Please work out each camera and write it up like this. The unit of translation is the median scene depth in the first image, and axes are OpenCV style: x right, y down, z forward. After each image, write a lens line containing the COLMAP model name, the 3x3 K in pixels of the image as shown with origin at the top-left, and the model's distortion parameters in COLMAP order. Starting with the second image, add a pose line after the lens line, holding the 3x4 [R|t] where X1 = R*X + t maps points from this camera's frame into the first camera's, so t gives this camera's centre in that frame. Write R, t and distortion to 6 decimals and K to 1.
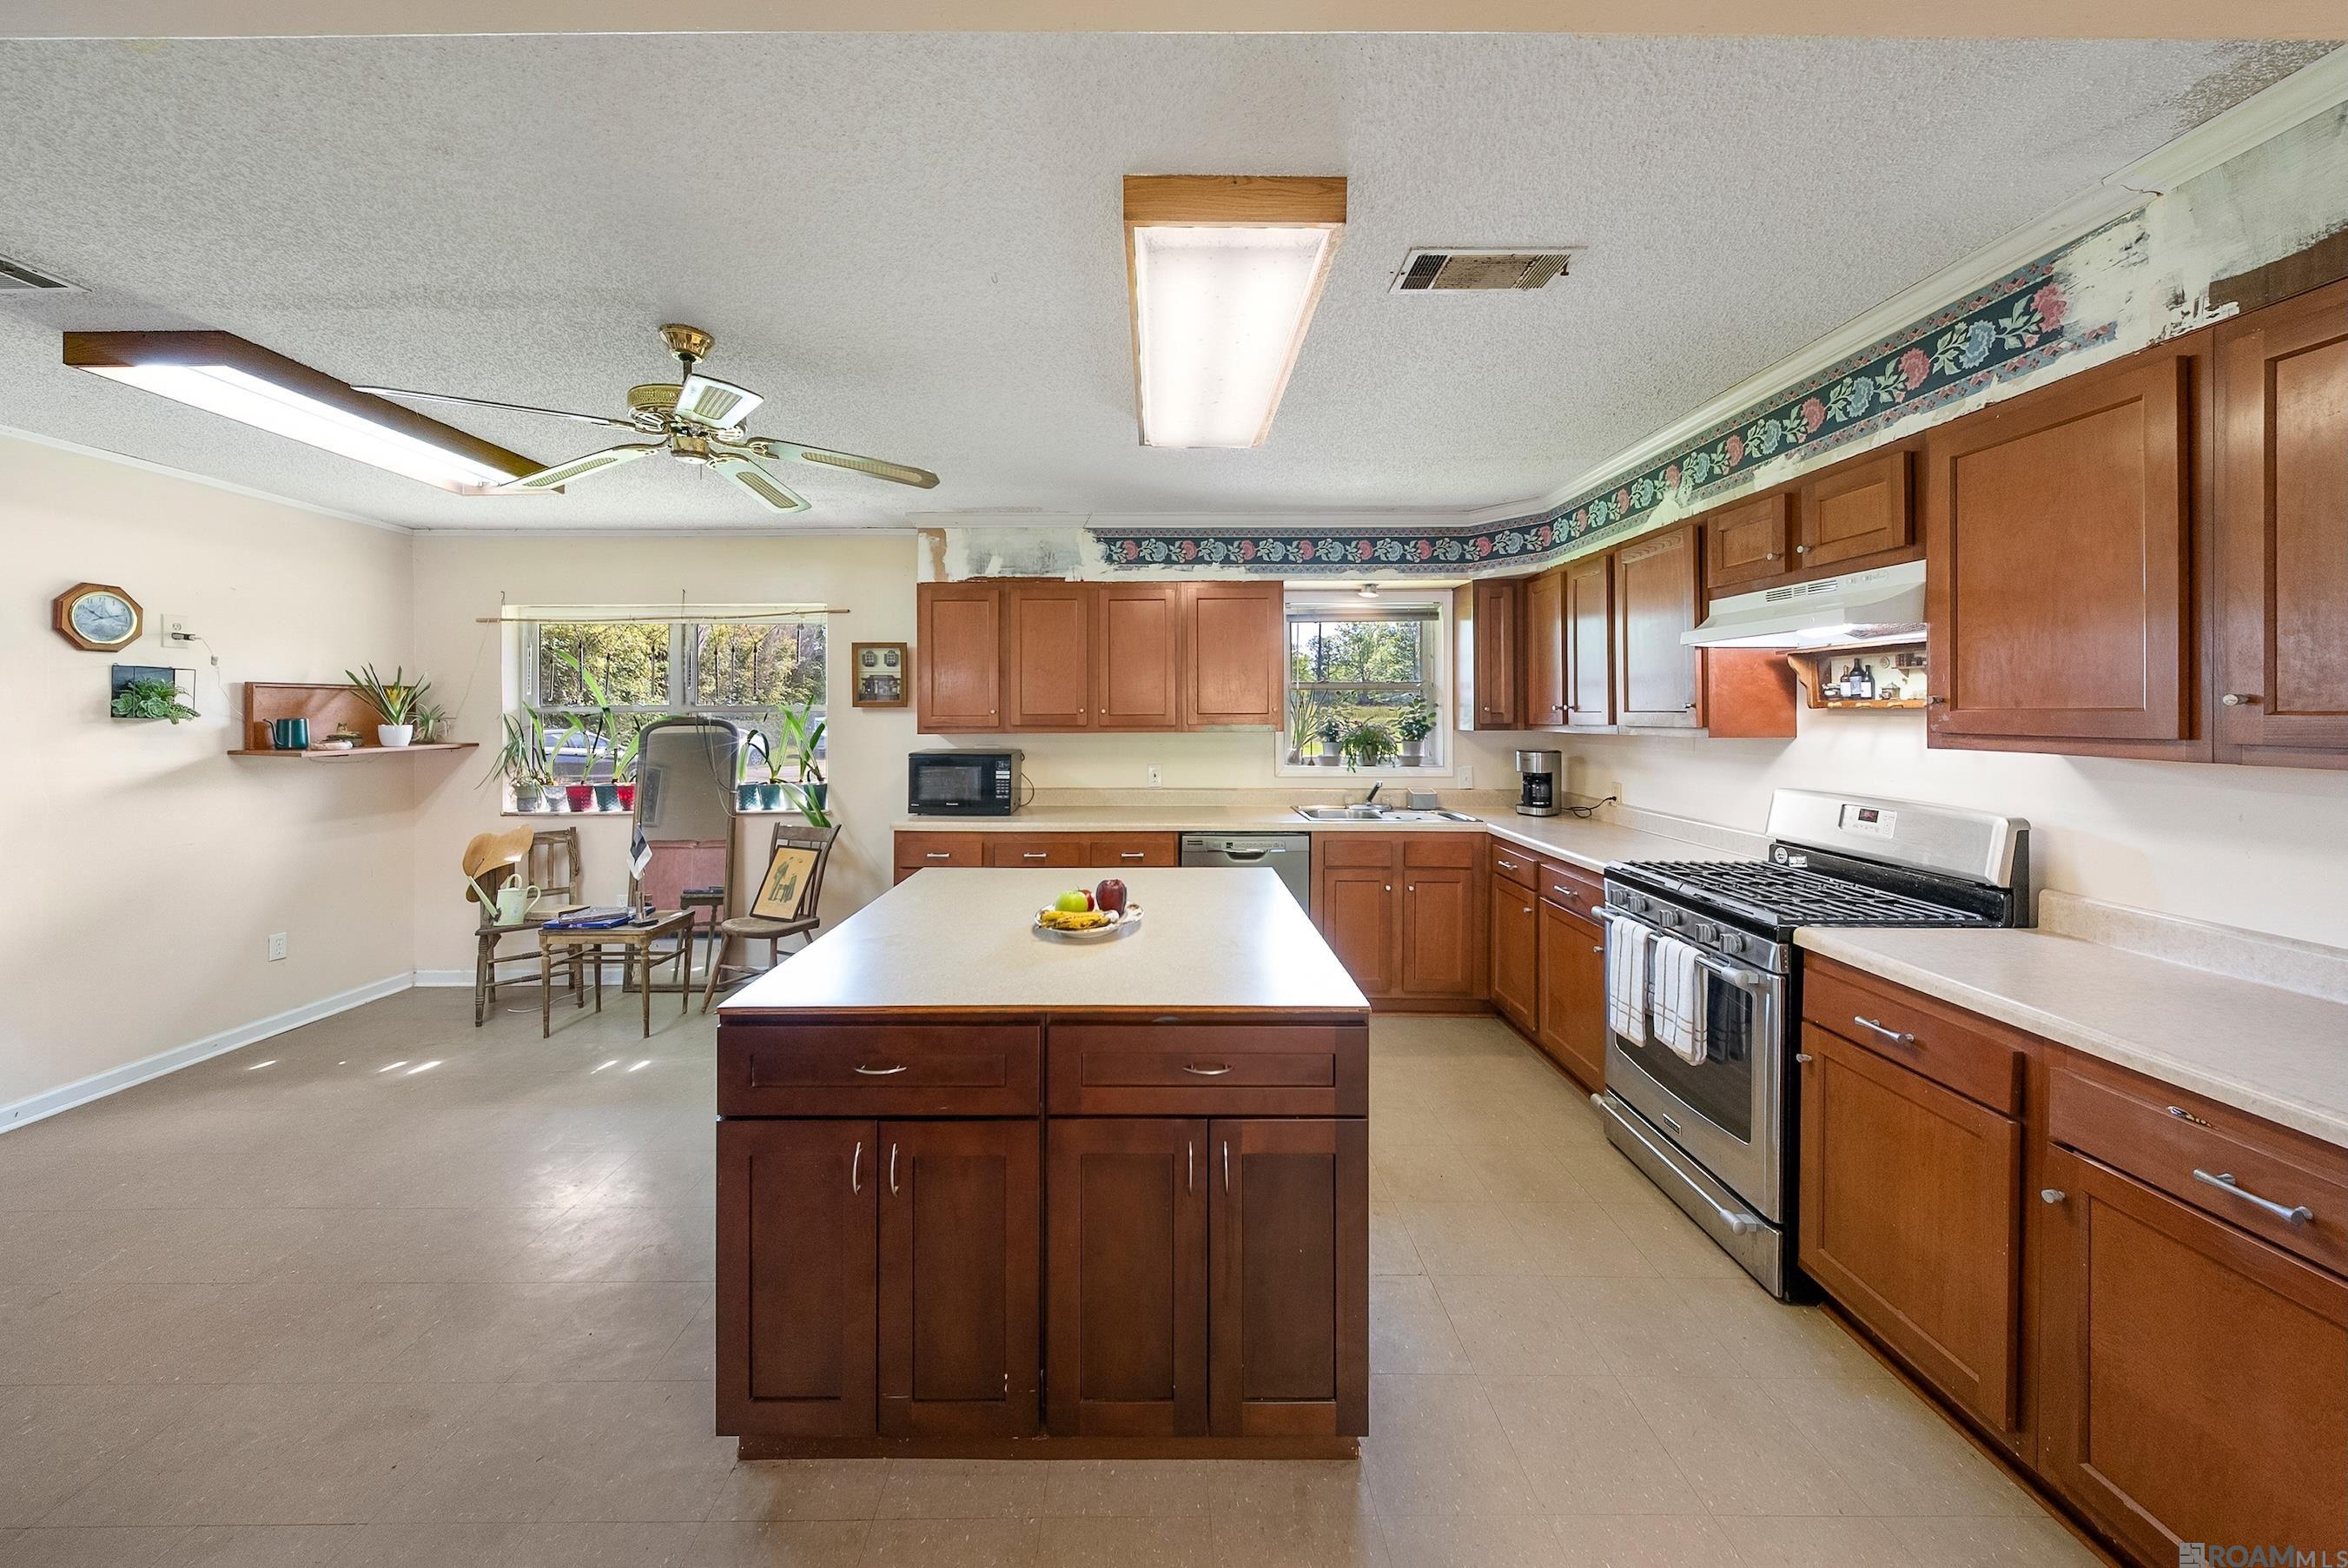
lens RADIAL K [[787.4, 0, 1166.4], [0, 787.4, 716.8], [0, 0, 1]] dist [0.000779, -0.004070]
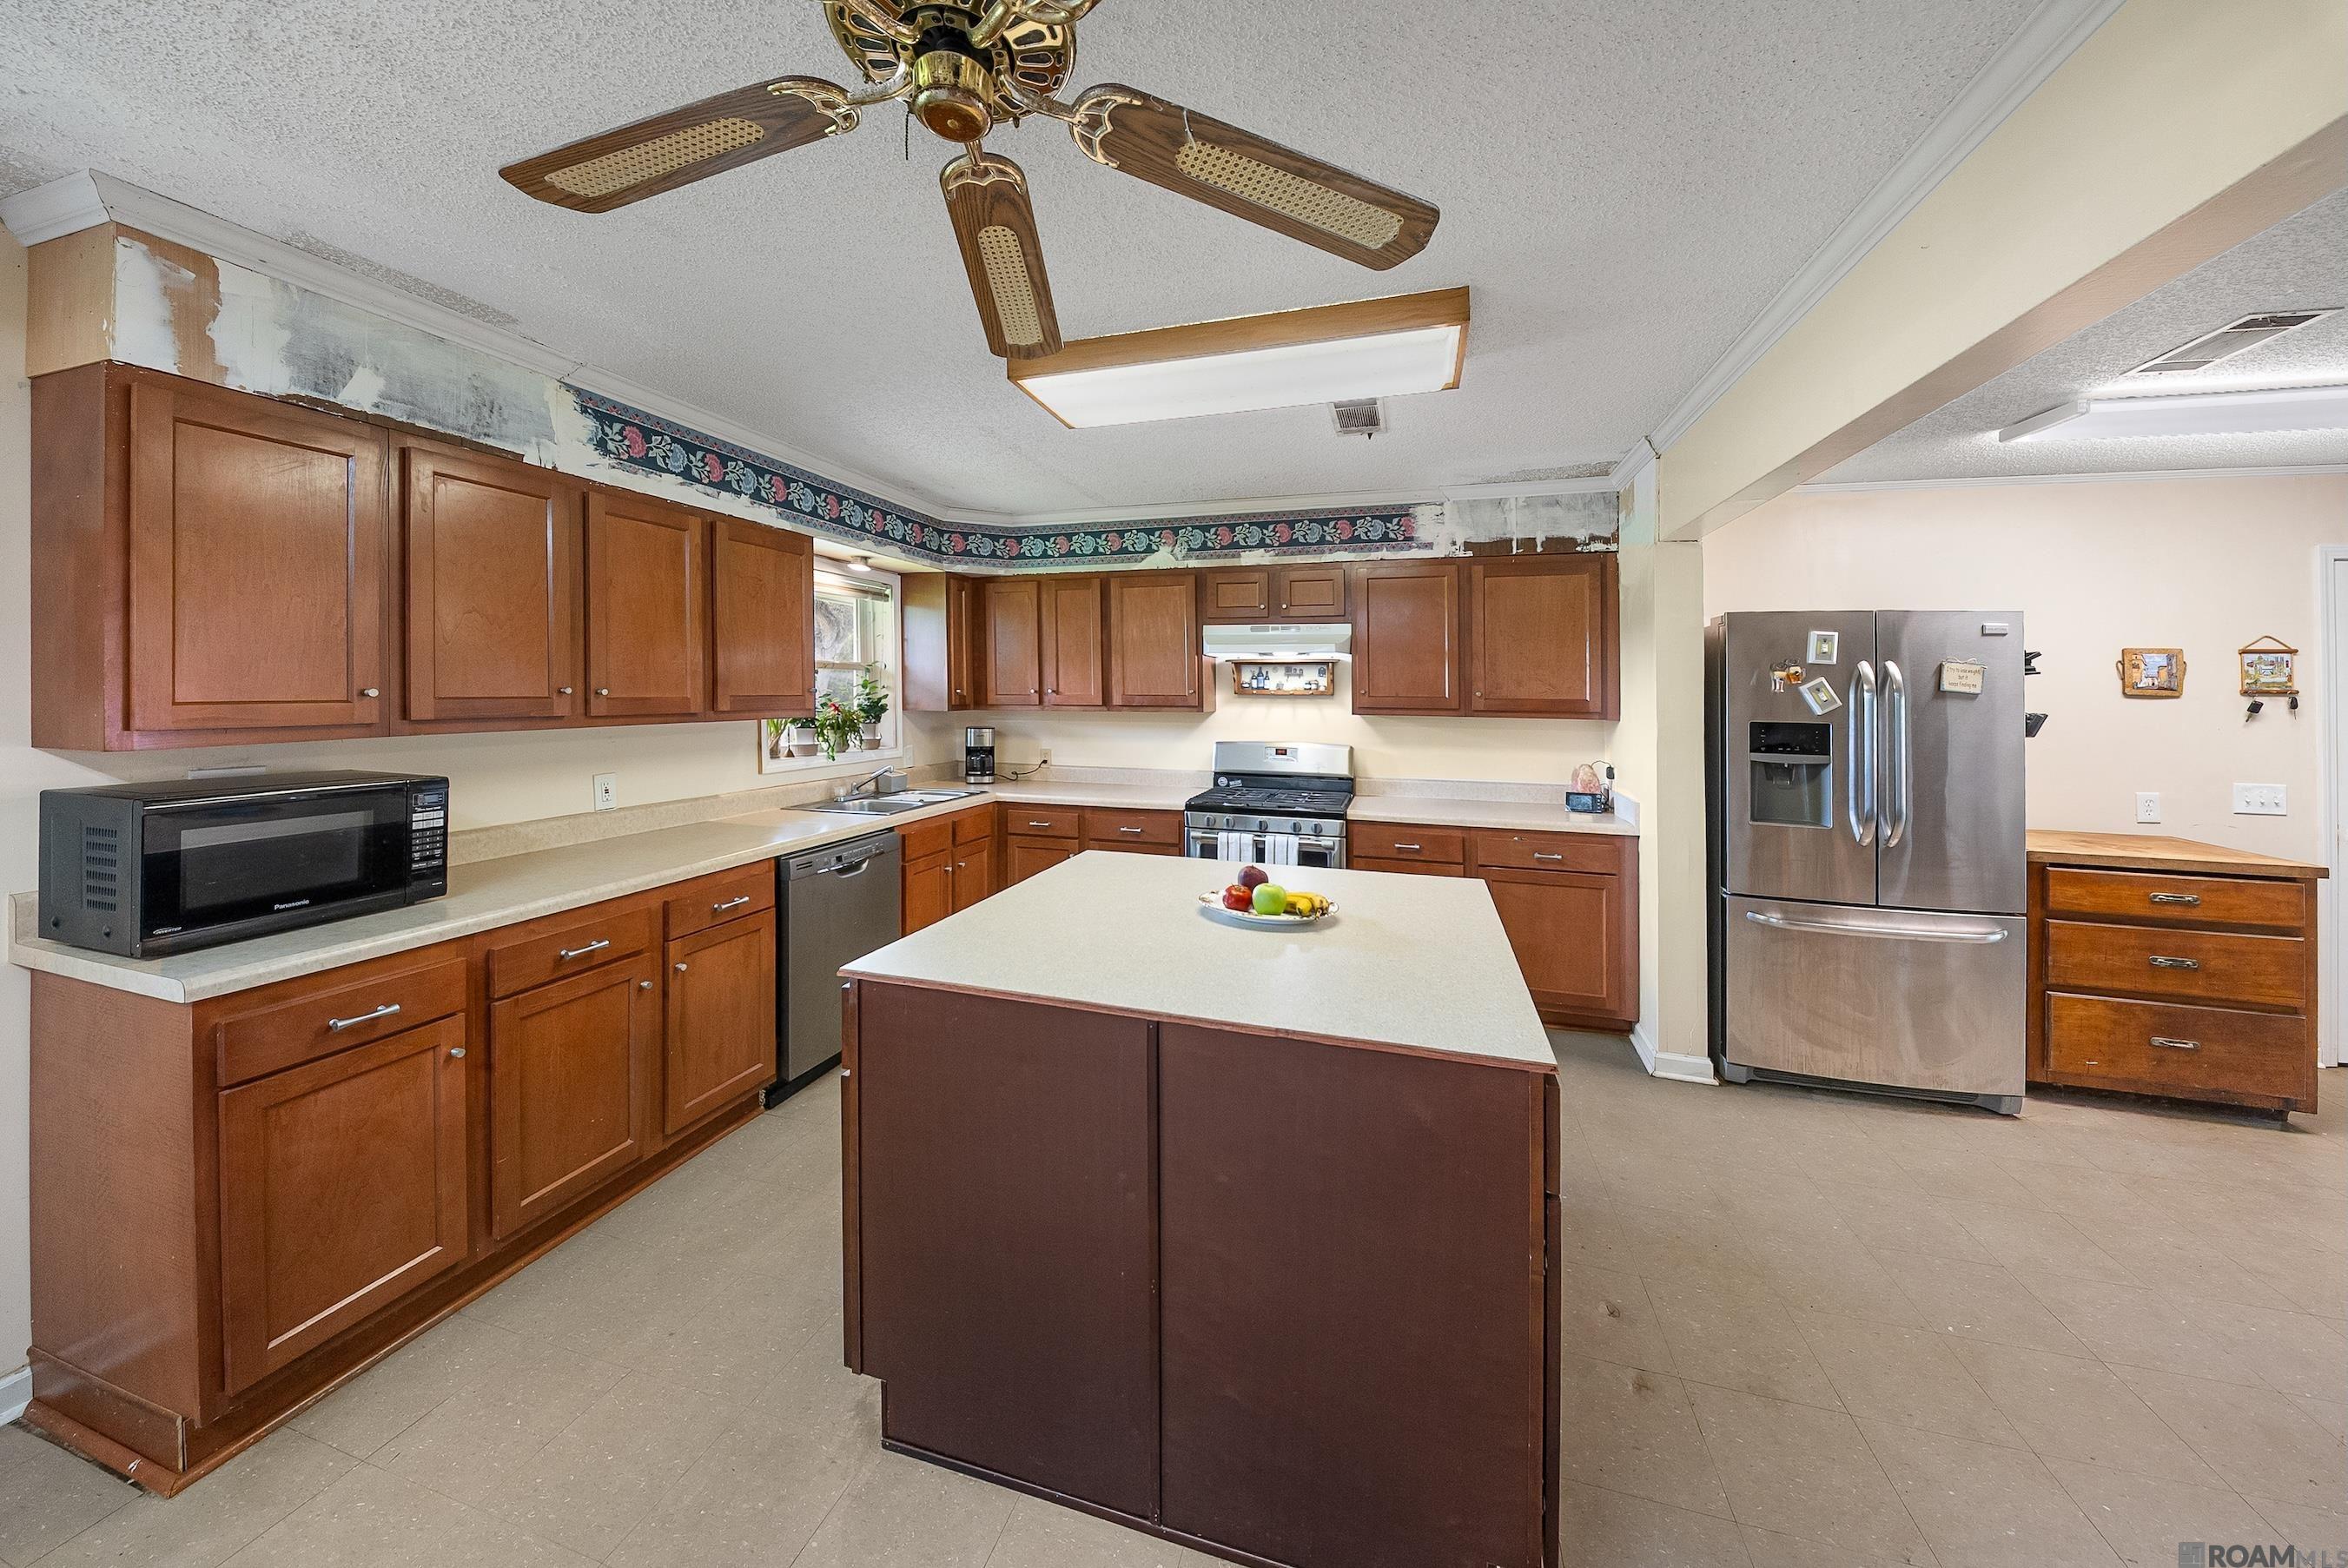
lens RADIAL K [[755.2, 0, 1177.8], [0, 755.2, 694.7], [0, 0, 1]] dist [-0.000309, -0.000107]
pose [[0.298938, -0.000883, 0.954272, -0.510419], [-0.001195, 0.999998, 0.001299, -0.007200], [-0.954272, -0.001529, 0.298937, 0.398024]]
